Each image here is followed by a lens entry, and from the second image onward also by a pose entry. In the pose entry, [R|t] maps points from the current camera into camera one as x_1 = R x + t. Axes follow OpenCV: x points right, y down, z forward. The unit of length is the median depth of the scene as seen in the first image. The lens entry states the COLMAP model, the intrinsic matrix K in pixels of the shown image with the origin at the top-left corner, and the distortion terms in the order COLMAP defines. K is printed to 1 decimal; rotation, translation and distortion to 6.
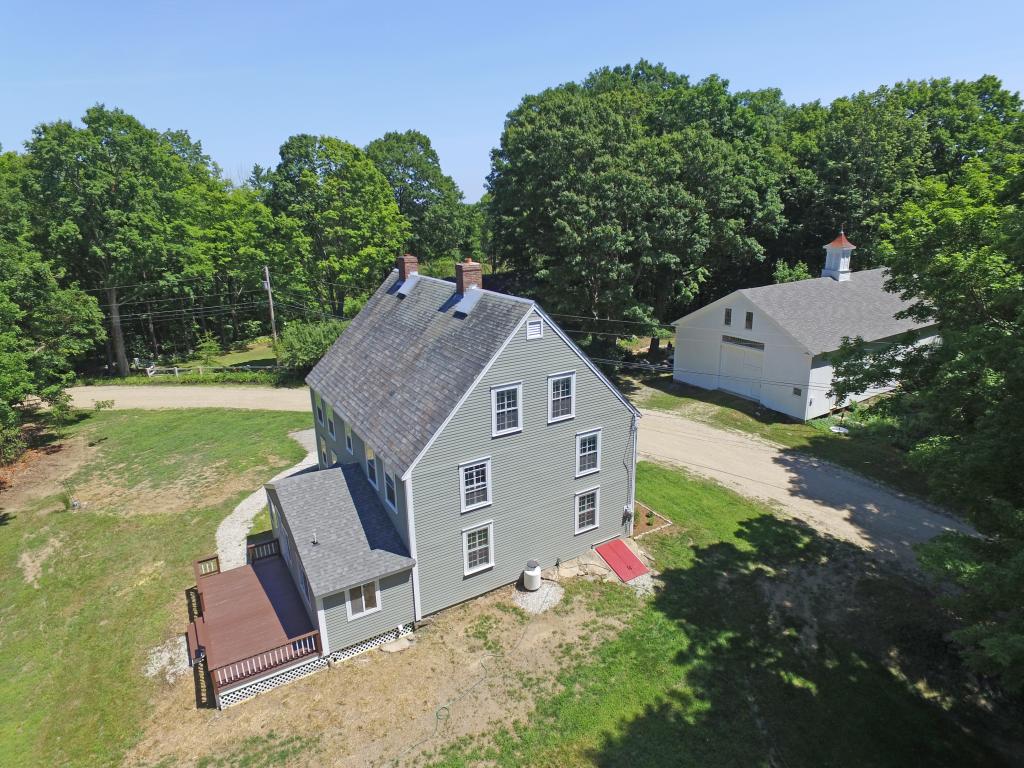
lens RADIAL K [[590.7, 0, 509.7], [0, 590.7, 384.3], [0, 0, 1]] dist [0.002805, 0.001824]
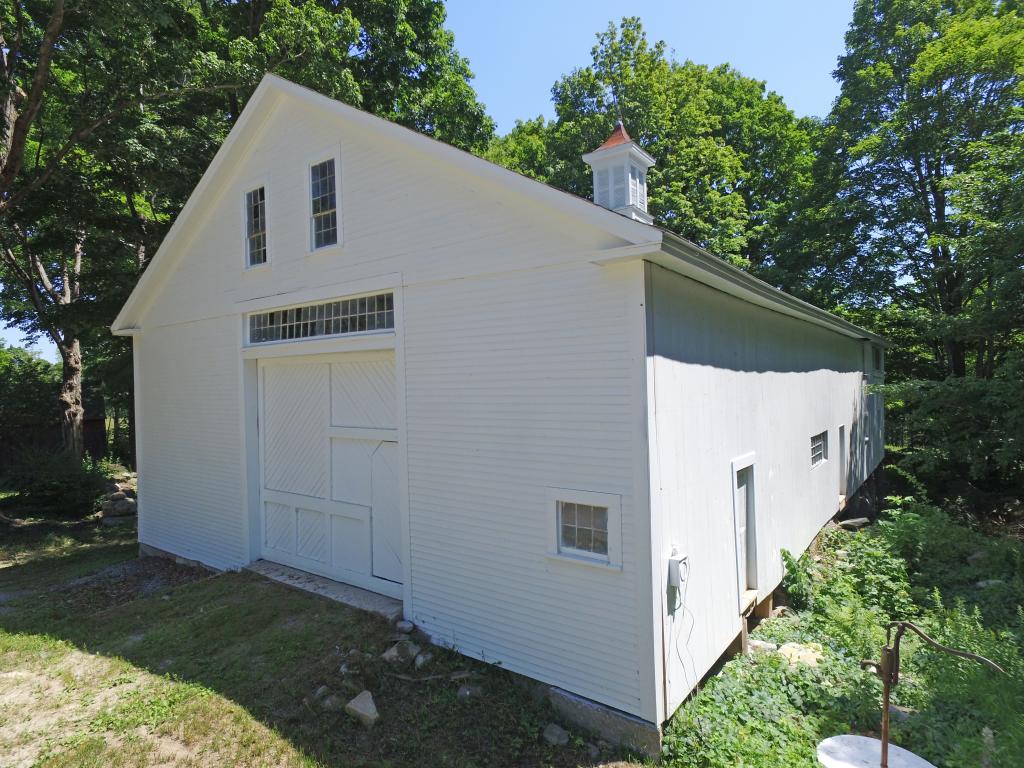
lens RADIAL K [[590.7, 0, 507.1], [0, 590.7, 385.5], [0, 0, 1]] dist [0.002805, 0.001824]
pose [[0.930243, 0.010439, 0.366795, 0.498163], [0.102471, 0.952438, -0.286986, 0.024348], [-0.352346, 0.304552, 0.884930, 1.041098]]
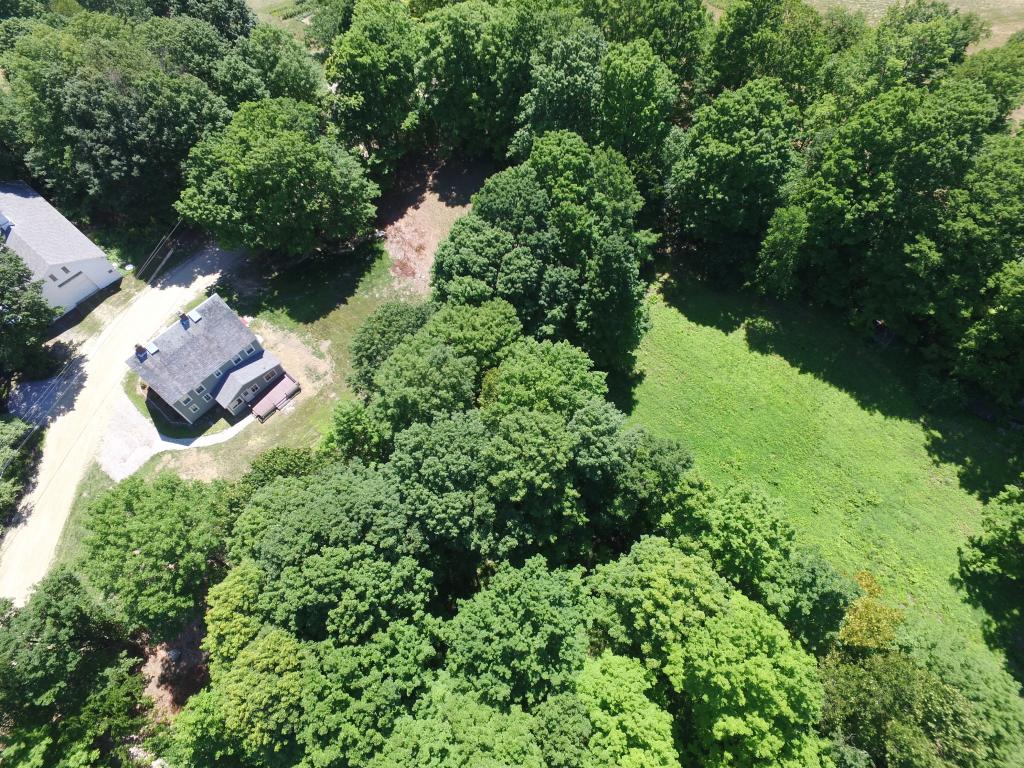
lens RADIAL K [[590.7, 0, 509.6], [0, 590.7, 386.8], [0, 0, 1]] dist [0.002805, 0.001824]
pose [[-0.343716, -0.806780, 0.480589, -1.811593], [0.258996, 0.410479, 0.874316, -1.696369], [-0.902652, 0.424987, 0.067864, -0.432041]]
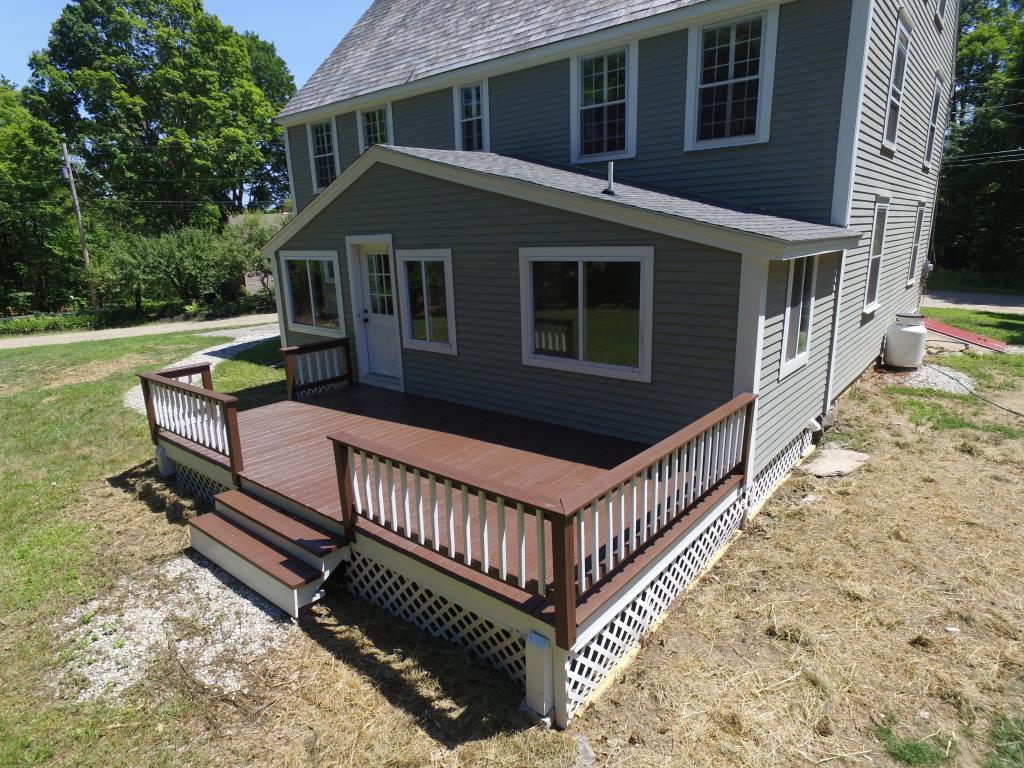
lens RADIAL K [[590.7, 0, 513.6], [0, 590.7, 385.7], [0, 0, 1]] dist [0.002805, 0.001824]
pose [[0.942070, -0.089499, 0.323256, -0.311352], [0.108625, 0.993213, -0.041577, 0.238949], [-0.317341, 0.074282, 0.945398, 0.435707]]
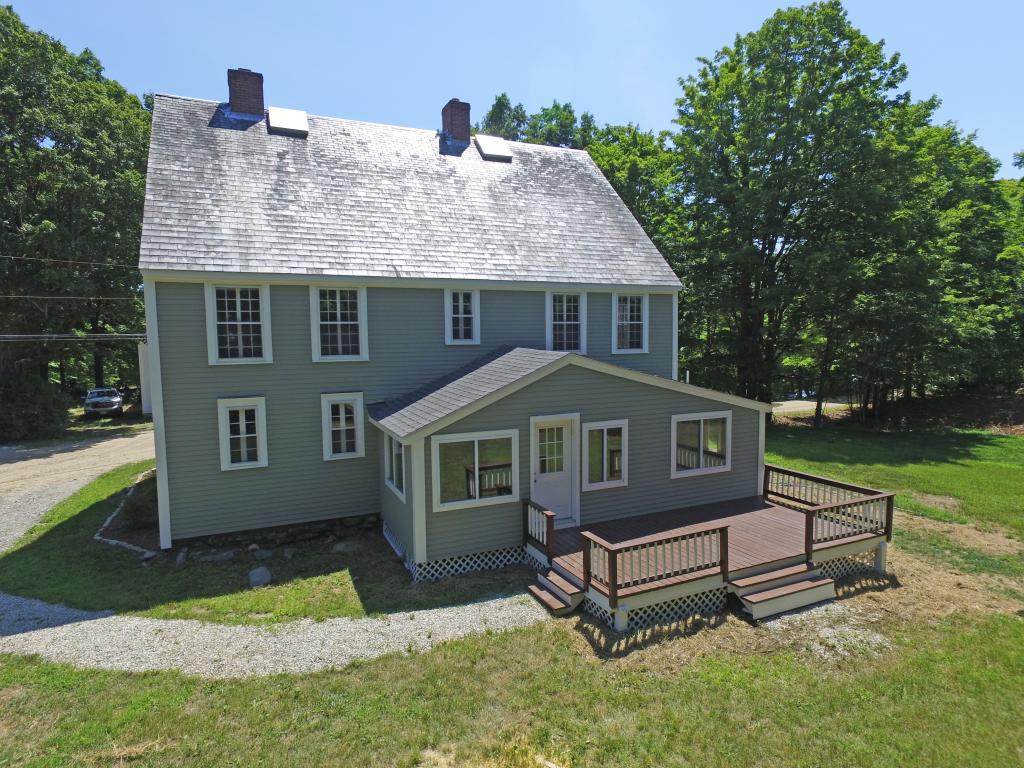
lens RADIAL K [[590.7, 0, 516.3], [0, 590.7, 384.6], [0, 0, 1]] dist [0.002805, 0.001824]
pose [[0.100260, -0.061035, 0.993087, -0.645659], [0.305737, 0.951715, 0.027626, 0.115100], [-0.946822, 0.300854, 0.114080, 0.687941]]
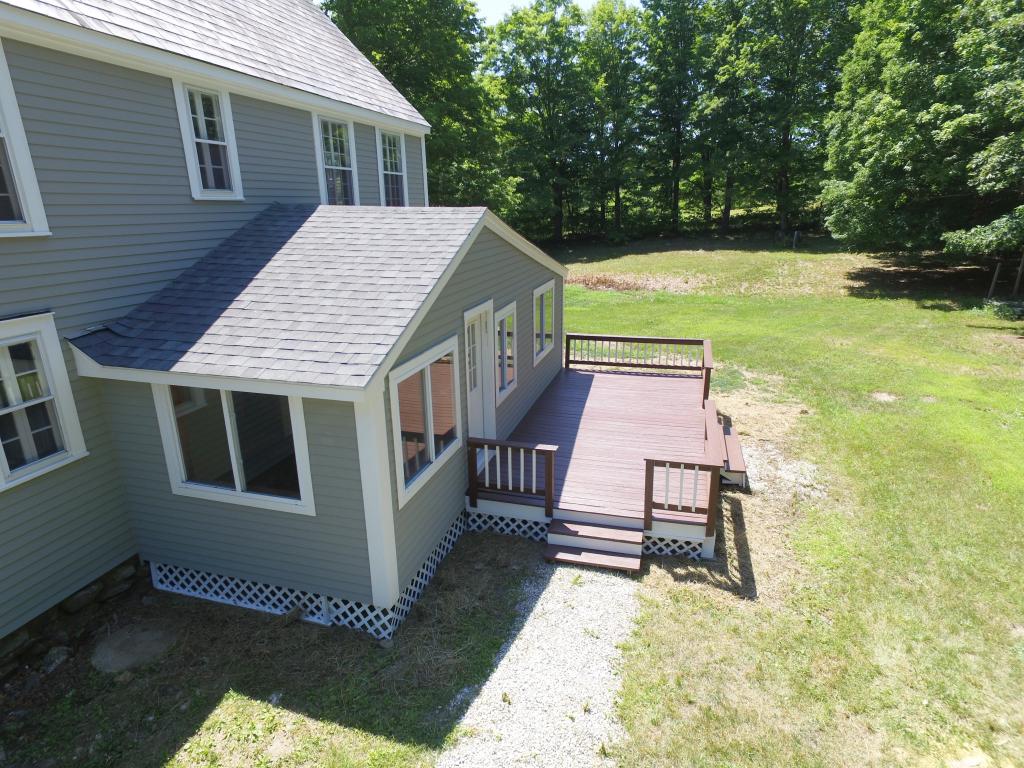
lens RADIAL K [[590.7, 0, 514.6], [0, 590.7, 381.4], [0, 0, 1]] dist [0.002805, 0.001824]
pose [[-0.680059, -0.178405, 0.711120, -0.467557], [0.248697, 0.856299, 0.452662, 0.071132], [-0.689688, 0.484690, -0.537965, 0.847867]]
